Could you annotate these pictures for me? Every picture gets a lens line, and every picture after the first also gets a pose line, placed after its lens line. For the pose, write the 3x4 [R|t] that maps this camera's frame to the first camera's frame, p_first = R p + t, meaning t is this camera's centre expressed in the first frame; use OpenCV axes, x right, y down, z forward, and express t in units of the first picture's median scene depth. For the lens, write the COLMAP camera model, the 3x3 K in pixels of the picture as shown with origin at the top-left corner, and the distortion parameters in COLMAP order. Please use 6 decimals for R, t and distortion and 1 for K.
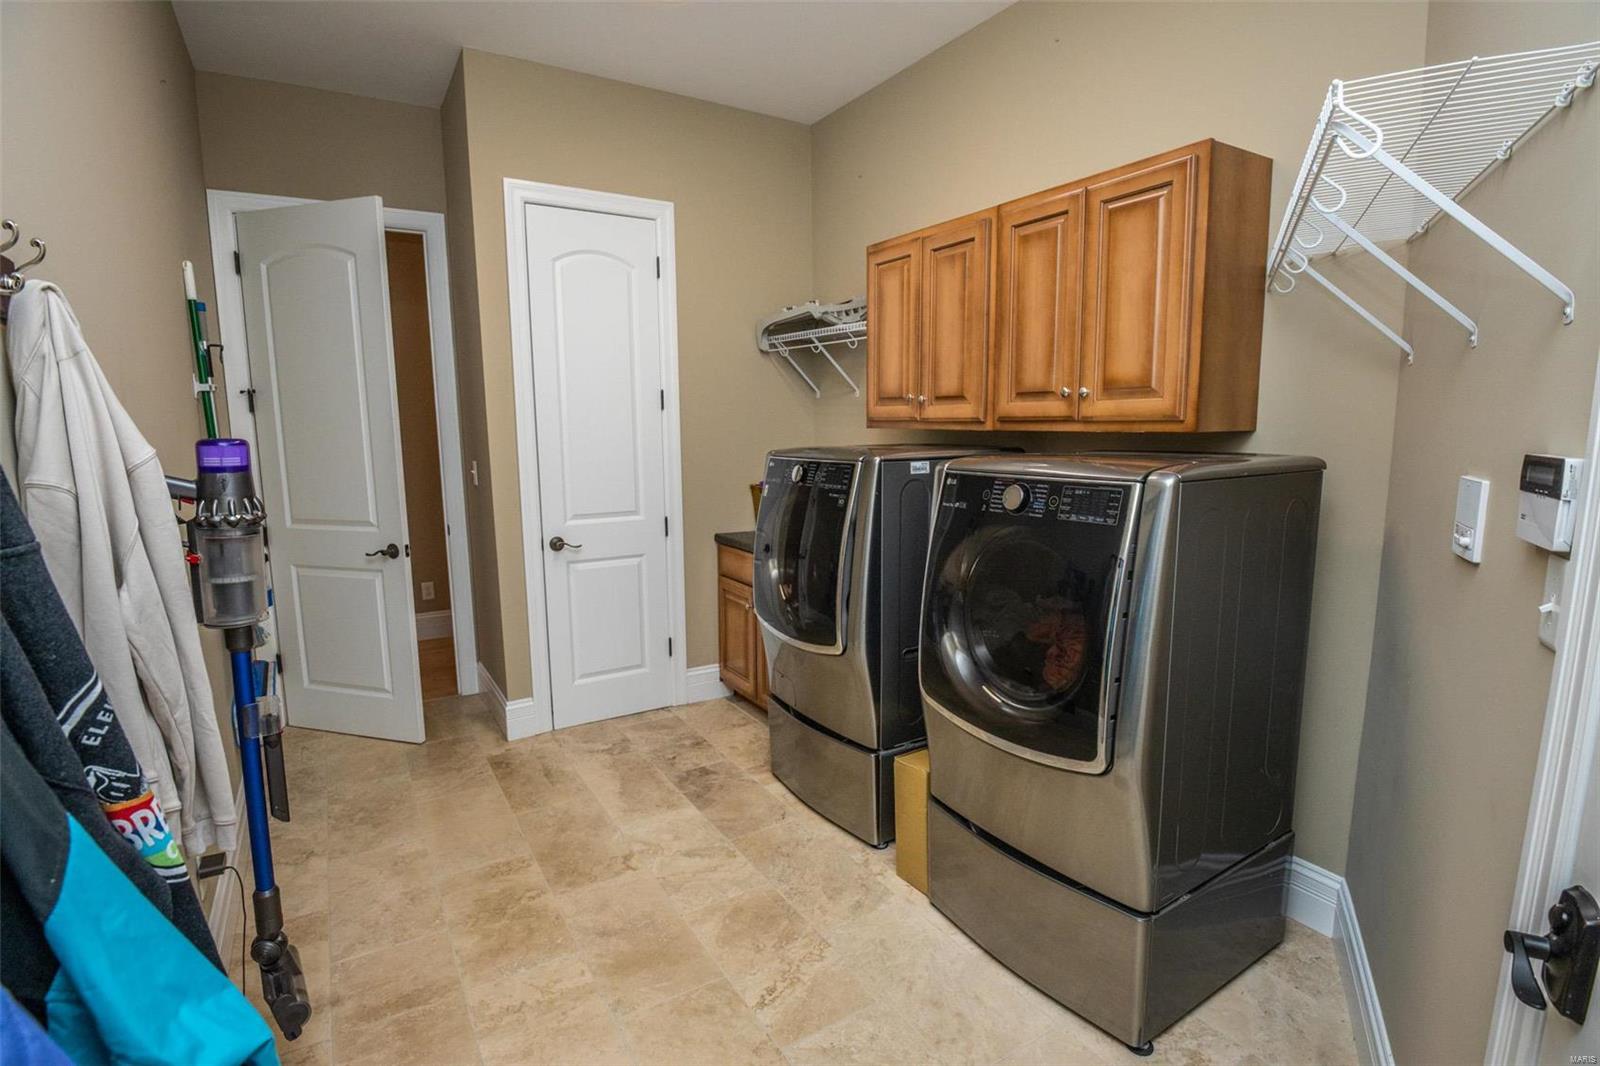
lens RADIAL K [[776.8, 0, 808.6], [0, 776.8, 536.6], [0, 0, 1]] dist [-0.018955, -0.006648]
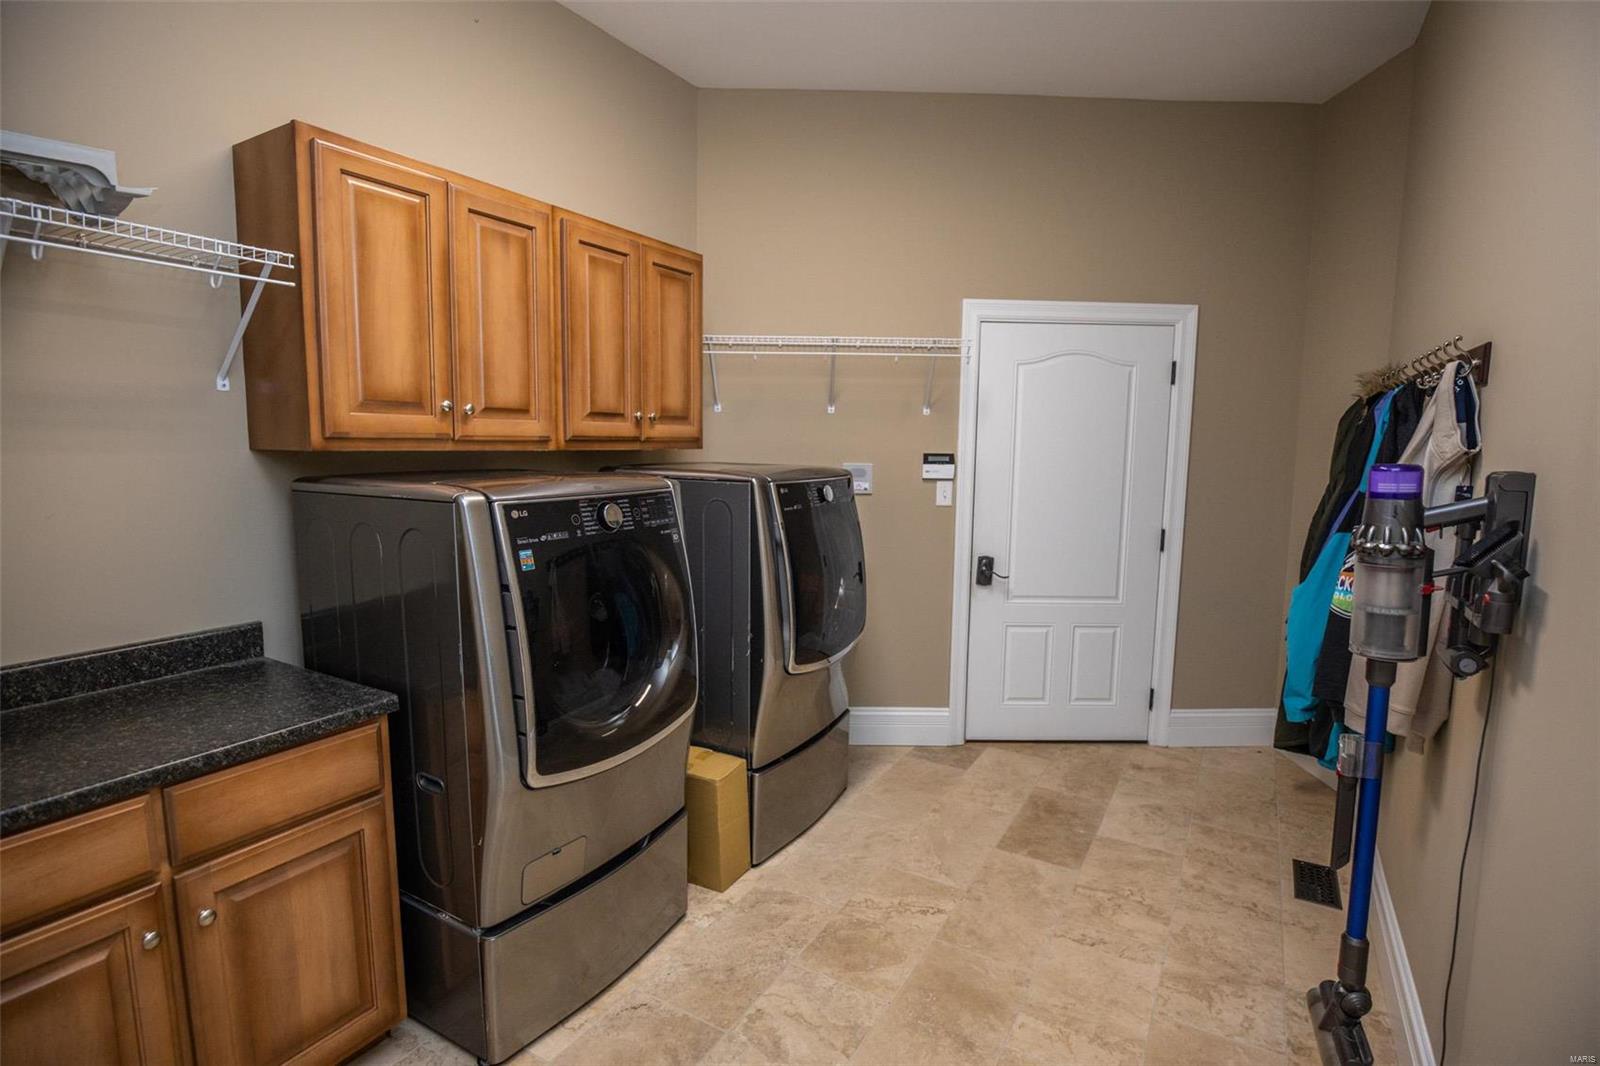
lens RADIAL K [[776.8, 0, 808.6], [0, 776.8, 536.6], [0, 0, 1]] dist [-0.018955, -0.006648]
pose [[-0.468952, -0.108377, 0.876549, -0.740551], [0.121401, 0.975114, 0.185513, -0.178841], [-0.874840, 0.193411, -0.444125, 1.216817]]
